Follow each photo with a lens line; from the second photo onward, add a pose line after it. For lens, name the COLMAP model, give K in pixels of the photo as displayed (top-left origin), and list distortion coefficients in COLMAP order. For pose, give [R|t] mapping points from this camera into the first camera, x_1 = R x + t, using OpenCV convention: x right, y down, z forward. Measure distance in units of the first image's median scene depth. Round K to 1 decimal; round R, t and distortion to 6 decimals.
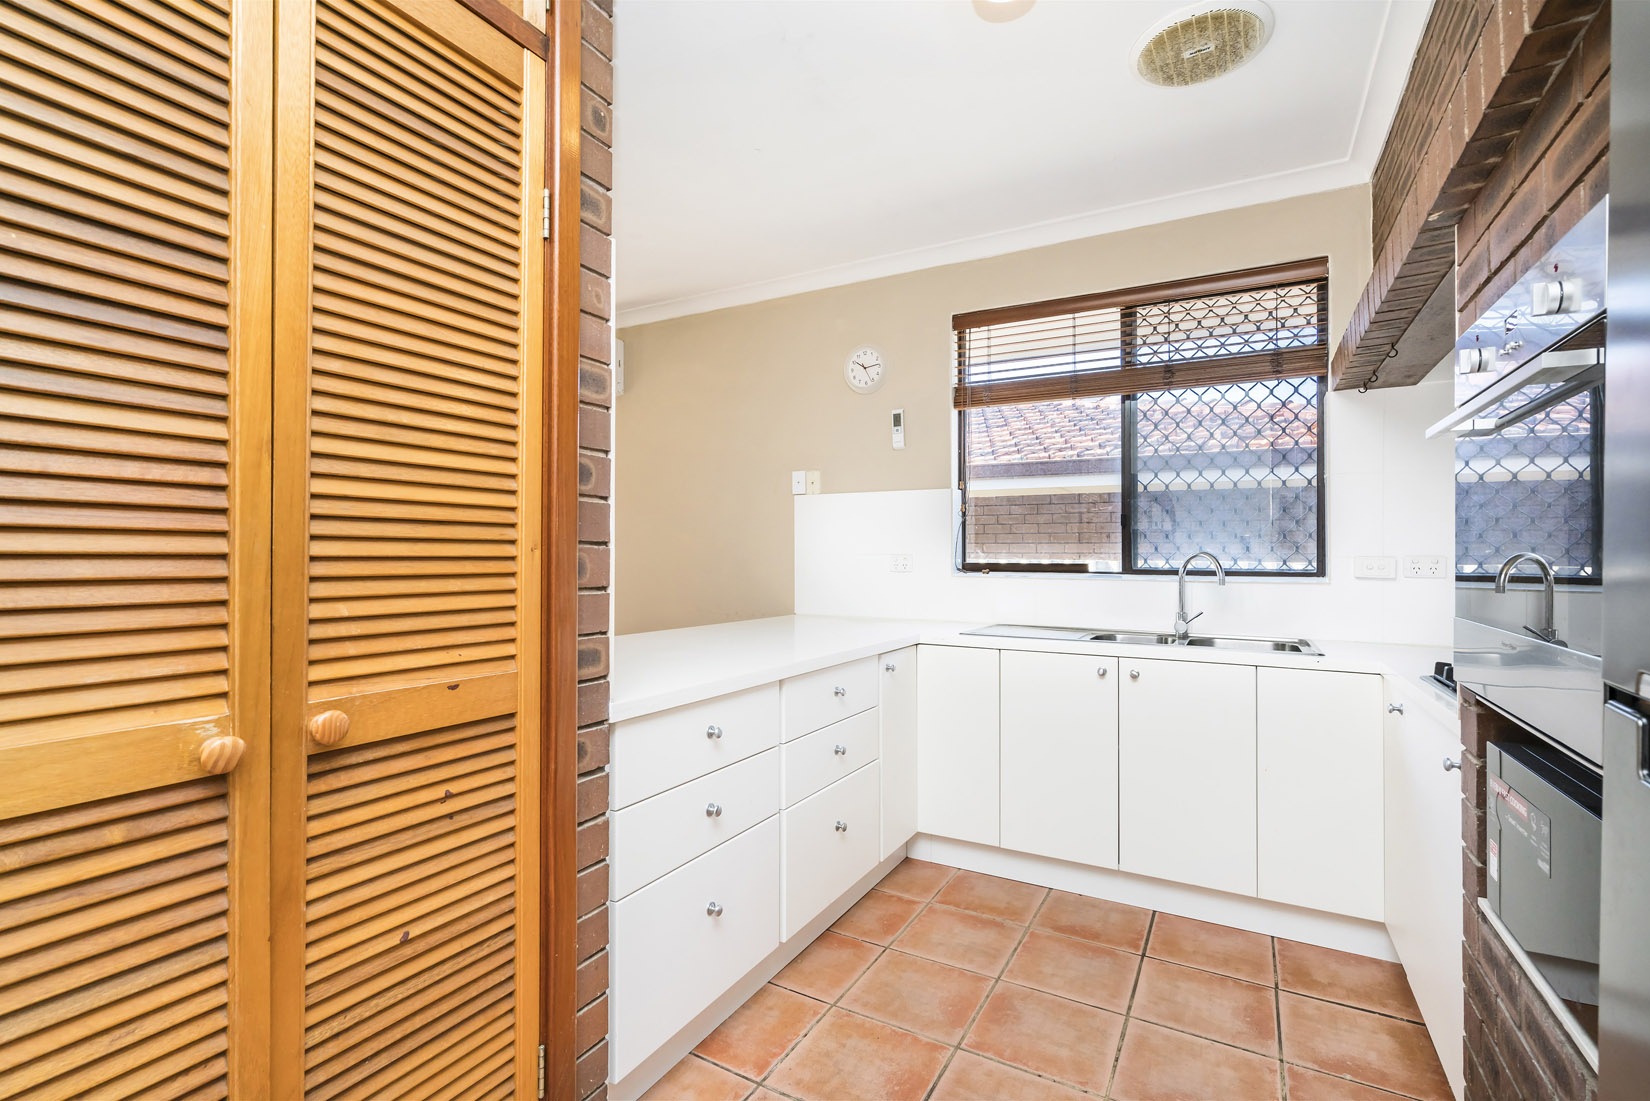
lens RADIAL K [[740.5, 0, 821.6], [0, 740.5, 547.3], [0, 0, 1]] dist [0.000037, 0.001230]
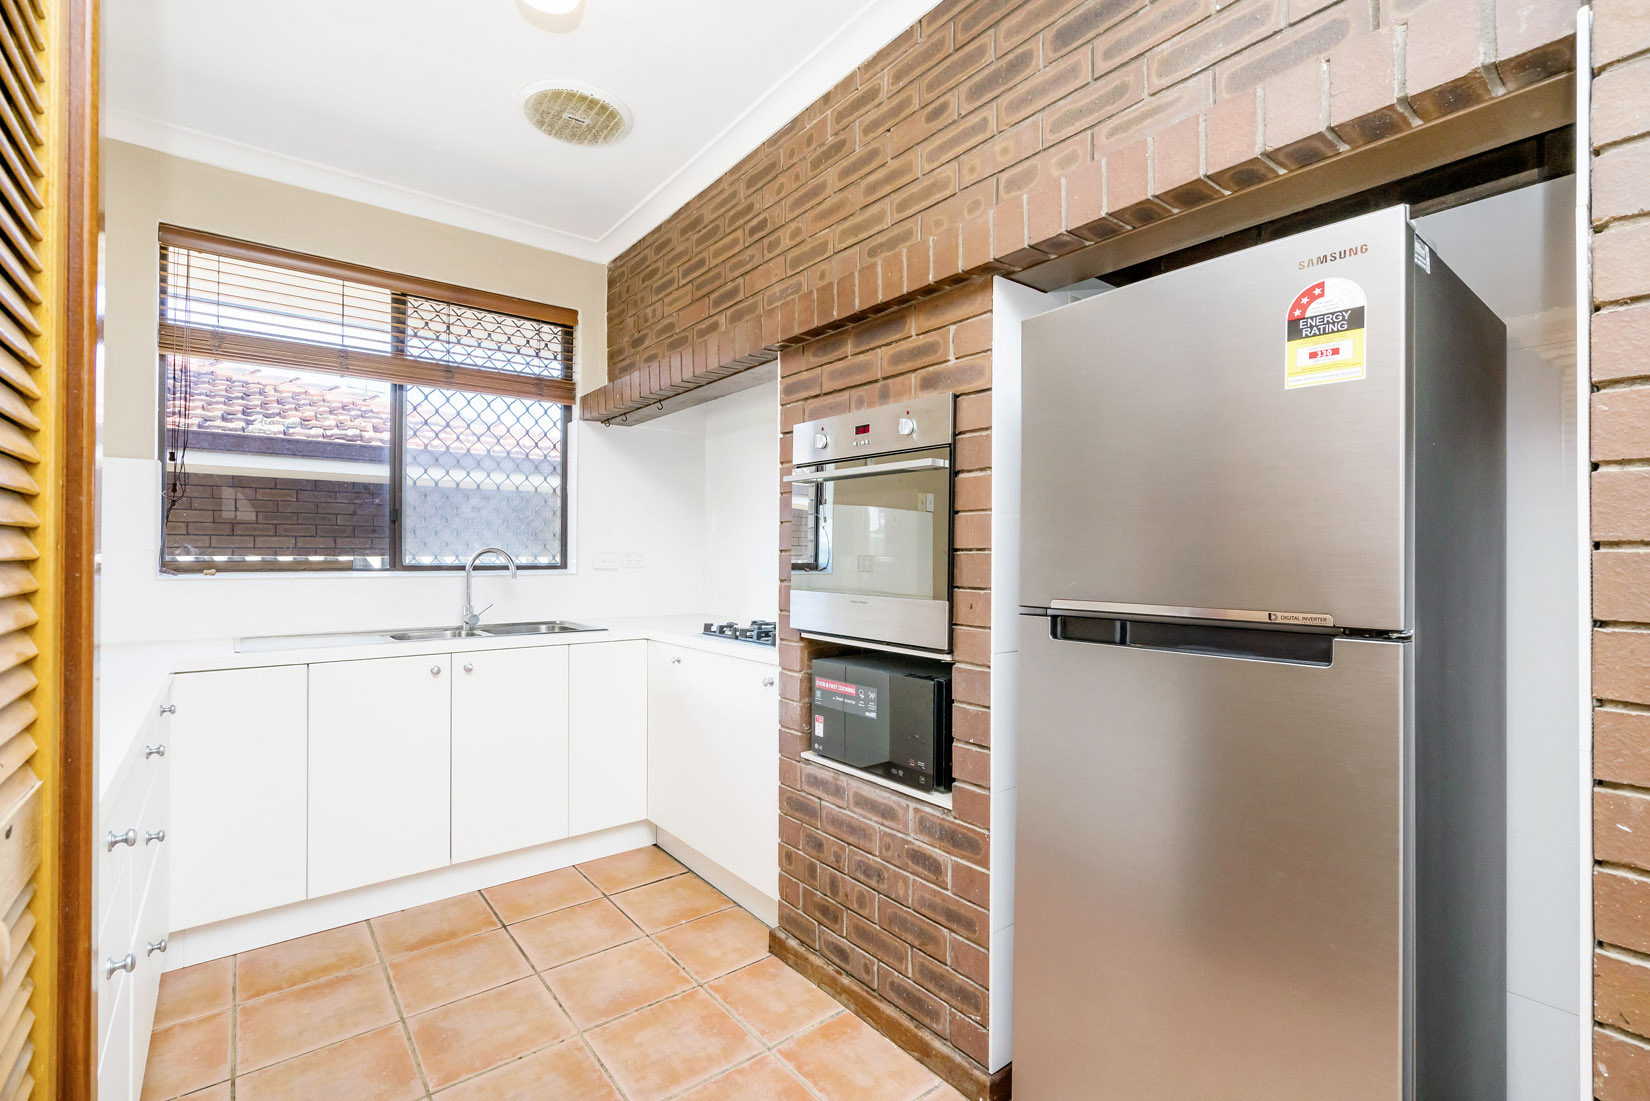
lens RADIAL K [[740.5, 0, 829.9], [0, 740.5, 546.3], [0, 0, 1]] dist [0.000037, 0.001230]
pose [[0.377342, 0.005558, 0.926057, -0.291362], [-0.012184, 0.999925, -0.001037, -0.001415], [-0.925994, -0.010892, 0.377382, 0.128204]]
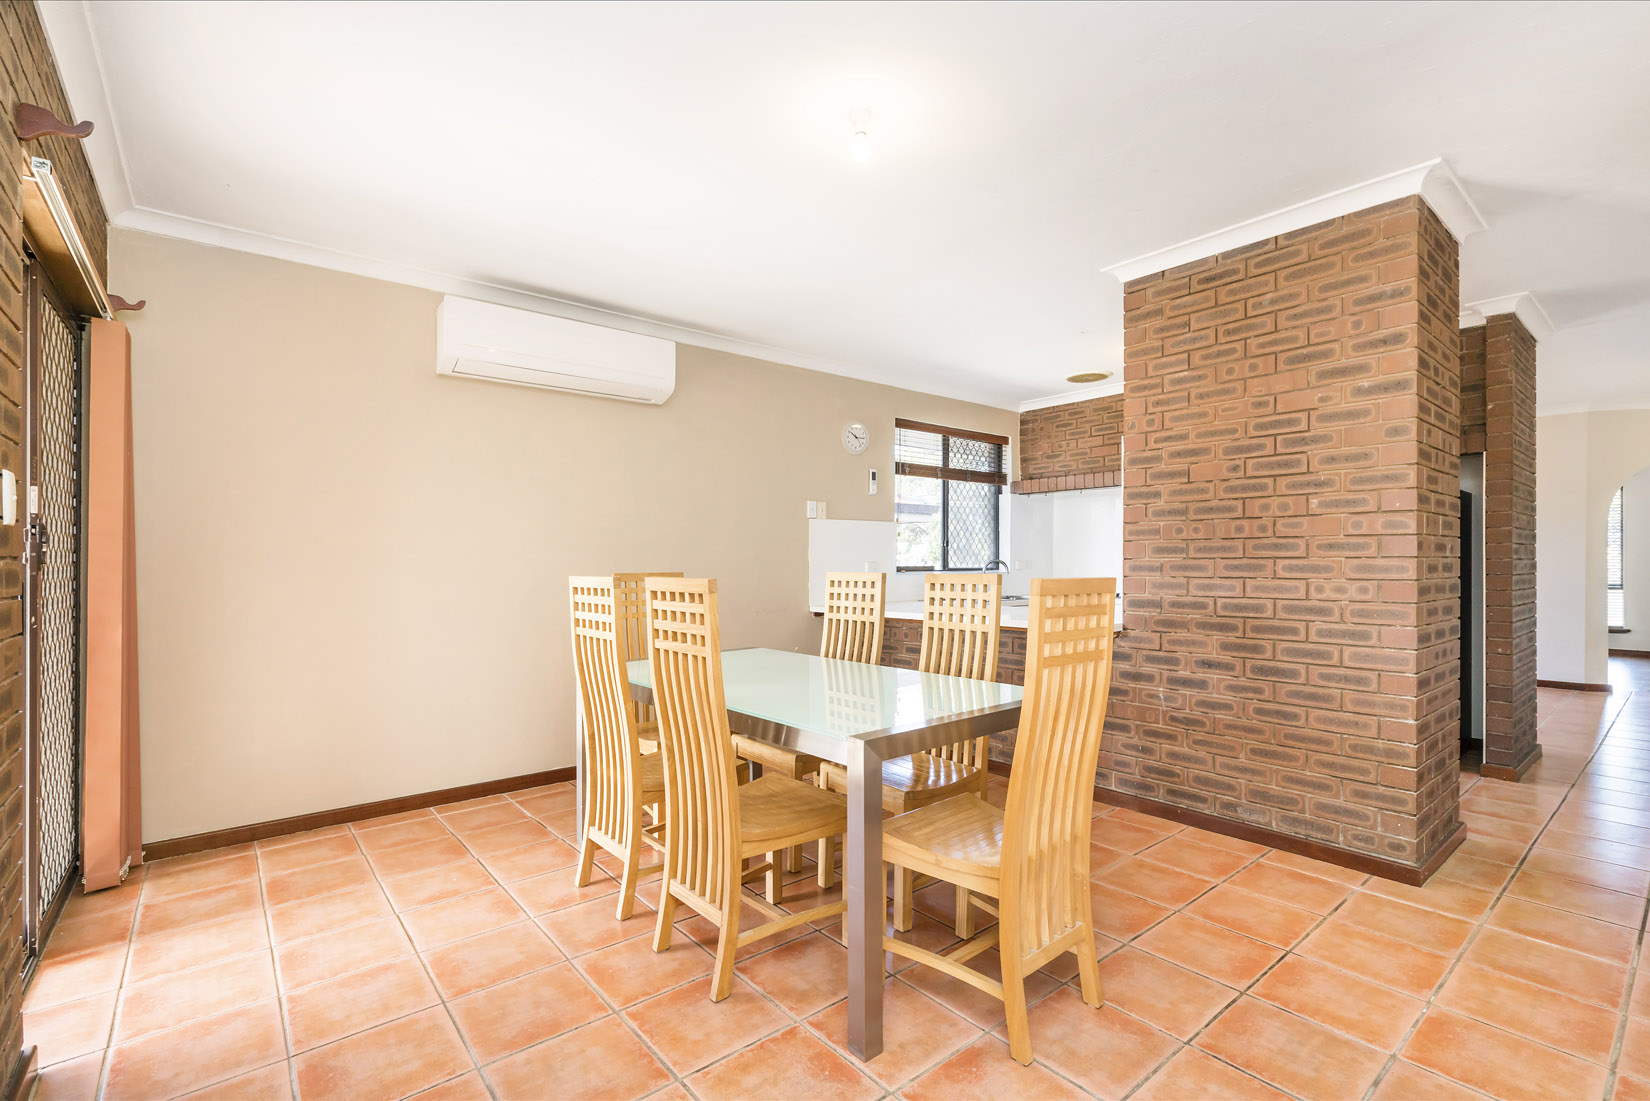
lens RADIAL K [[740.5, 0, 810.3], [0, 740.5, 567.2], [0, 0, 1]] dist [0.000037, 0.001230]
pose [[0.370788, -0.011954, 0.928641, -1.693838], [-0.004781, 0.999879, 0.014780, -0.002116], [-0.928705, -0.009920, 0.370686, 0.655178]]
